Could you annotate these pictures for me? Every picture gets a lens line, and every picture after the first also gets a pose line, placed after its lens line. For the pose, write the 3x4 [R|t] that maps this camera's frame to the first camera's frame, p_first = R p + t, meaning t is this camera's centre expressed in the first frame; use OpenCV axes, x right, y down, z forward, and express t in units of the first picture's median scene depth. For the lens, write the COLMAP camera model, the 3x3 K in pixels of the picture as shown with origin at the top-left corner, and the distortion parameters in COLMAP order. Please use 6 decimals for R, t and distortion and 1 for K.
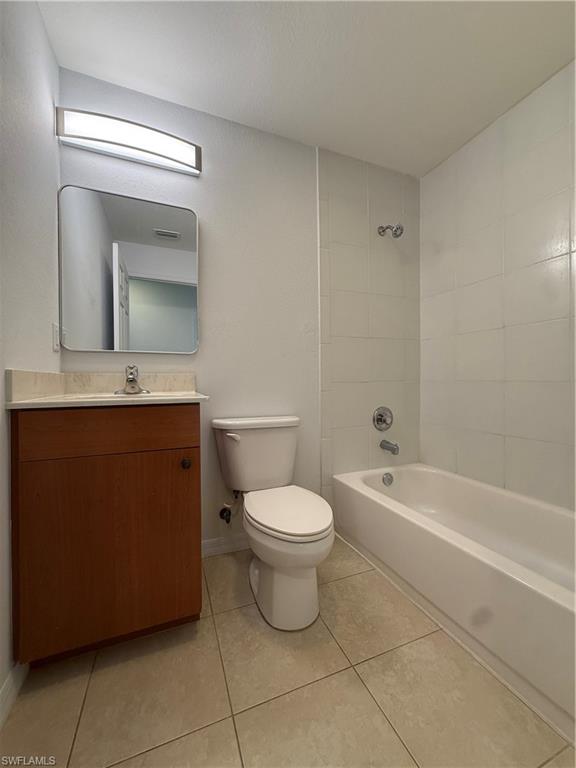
lens RADIAL K [[305.0, 0, 287.7], [0, 305.0, 382.8], [0, 0, 1]] dist [-0.000497, 0.000911]
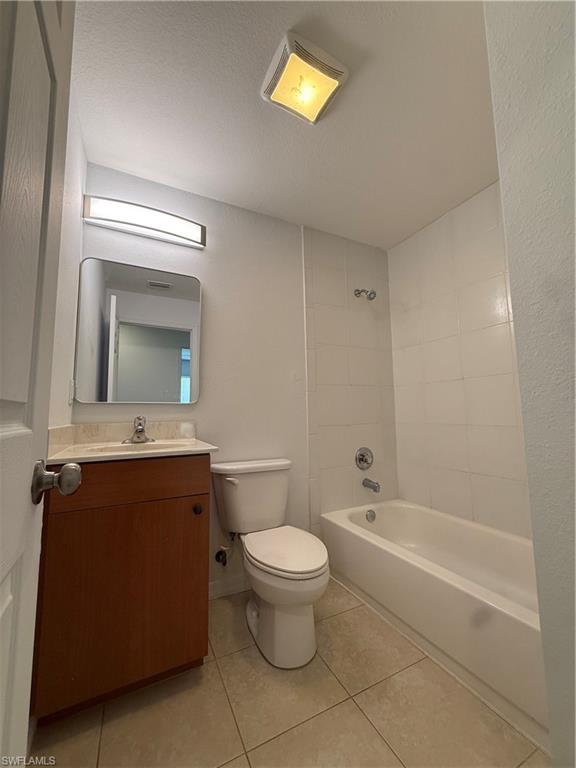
lens RADIAL K [[305.0, 0, 287.7], [0, 305.0, 383.7], [0, 0, 1]] dist [-0.000497, 0.000911]
pose [[0.996713, -0.000785, 0.081005, -0.073971], [0.009315, 0.994431, -0.104980, -0.053989], [-0.080471, 0.105389, 0.991170, -0.132287]]
